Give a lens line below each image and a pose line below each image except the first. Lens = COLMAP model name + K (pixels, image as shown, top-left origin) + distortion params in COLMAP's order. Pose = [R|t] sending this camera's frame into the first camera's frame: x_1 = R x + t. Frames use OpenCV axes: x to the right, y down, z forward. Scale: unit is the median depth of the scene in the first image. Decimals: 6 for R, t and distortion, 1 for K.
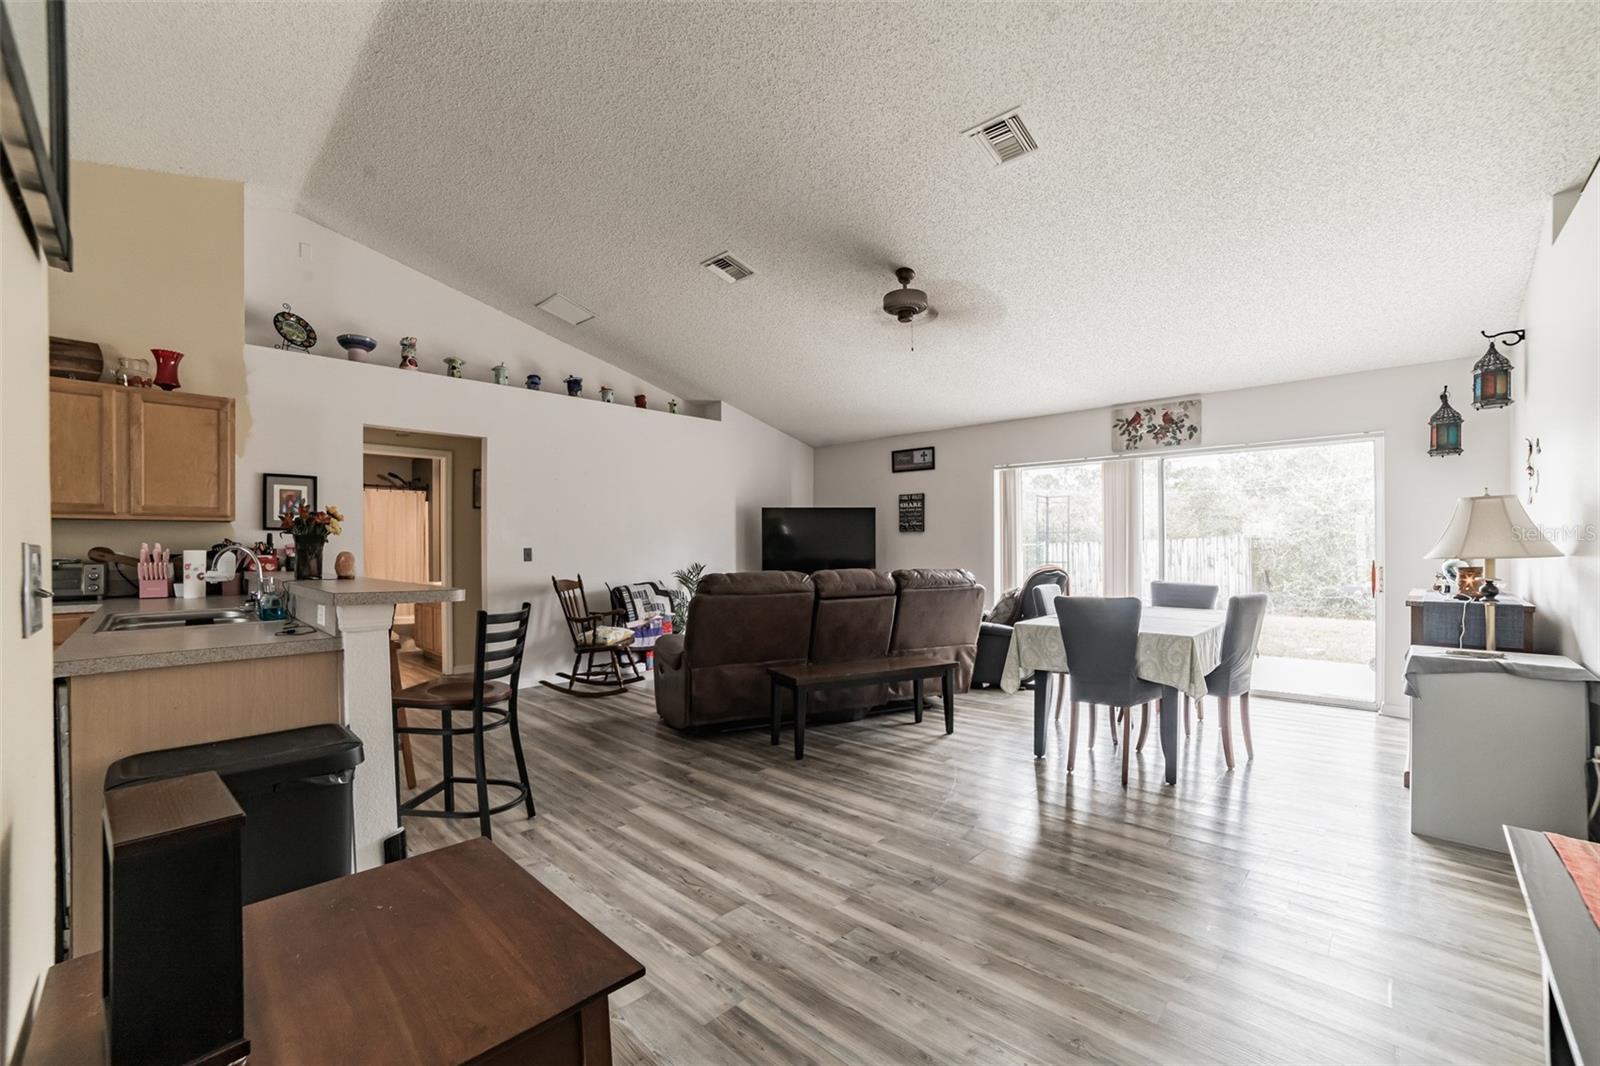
lens RADIAL K [[669.3, 0, 797.9], [0, 669.3, 539.6], [0, 0, 1]] dist [-0.065490, 0.017408]
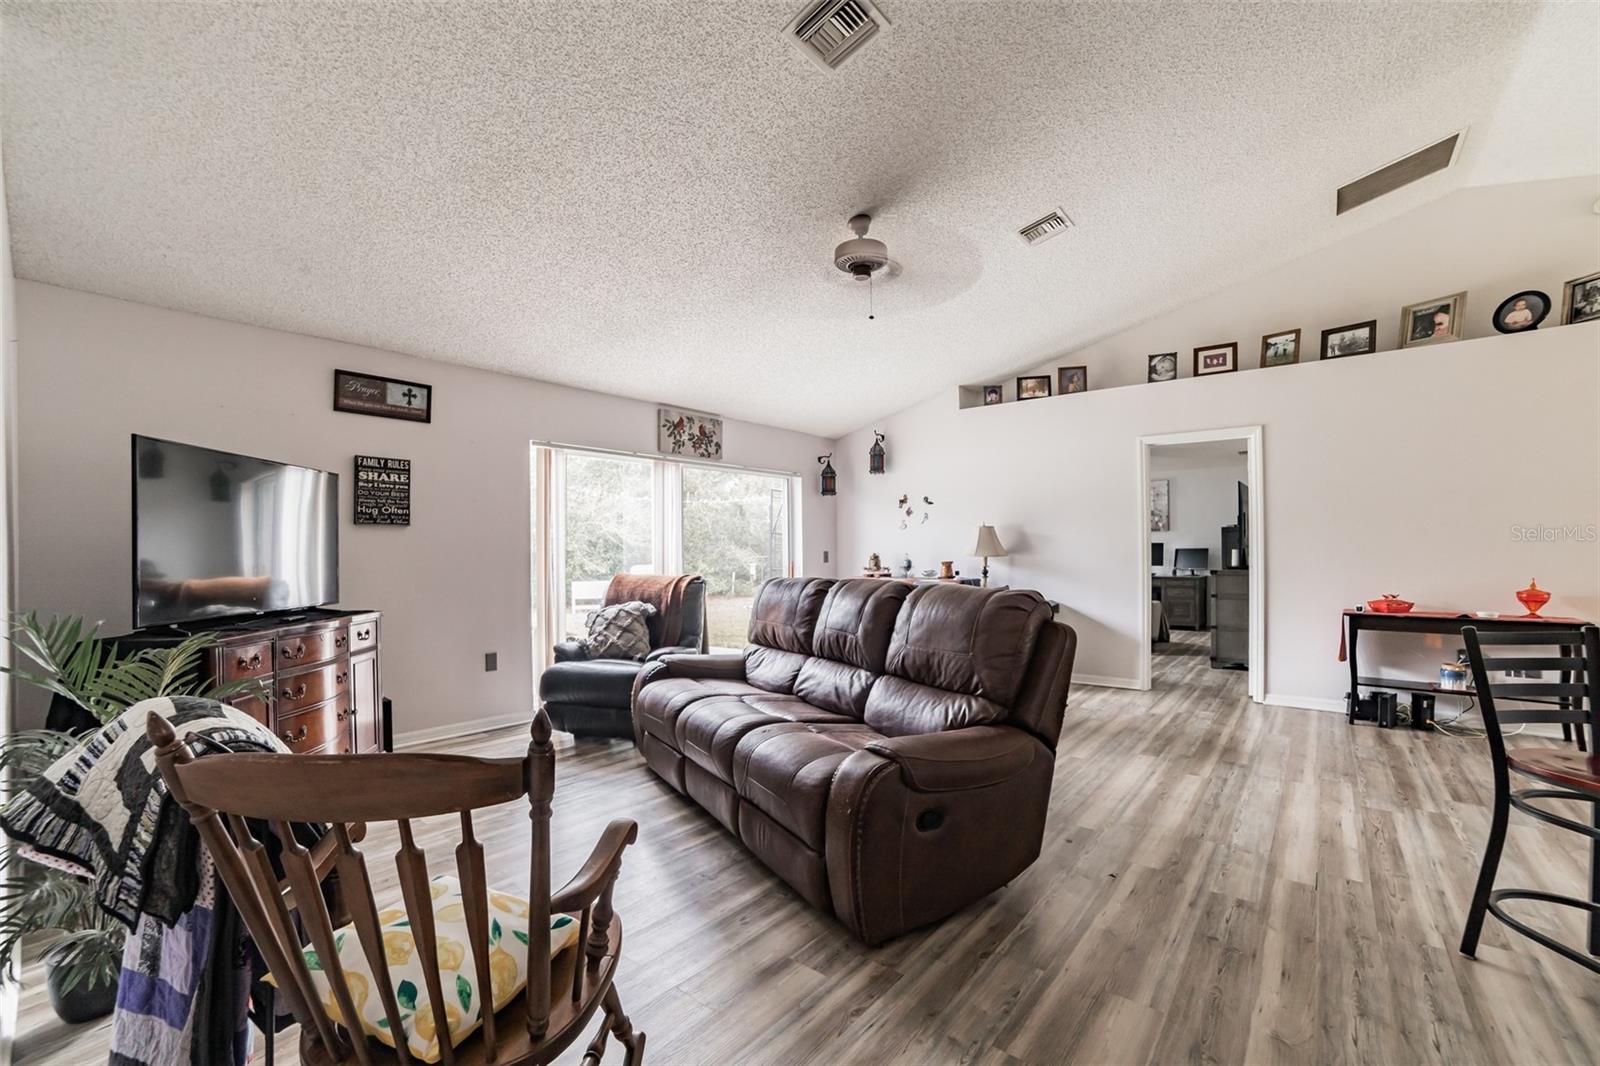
lens RADIAL K [[669.3, 0, 803.5], [0, 669.3, 545.9], [0, 0, 1]] dist [-0.065490, 0.017408]
pose [[-0.086644, 0.006166, 0.996220, -0.623459], [-0.006340, 0.999957, -0.006740, 0.010744], [-0.996219, -0.006900, -0.086601, 1.082191]]
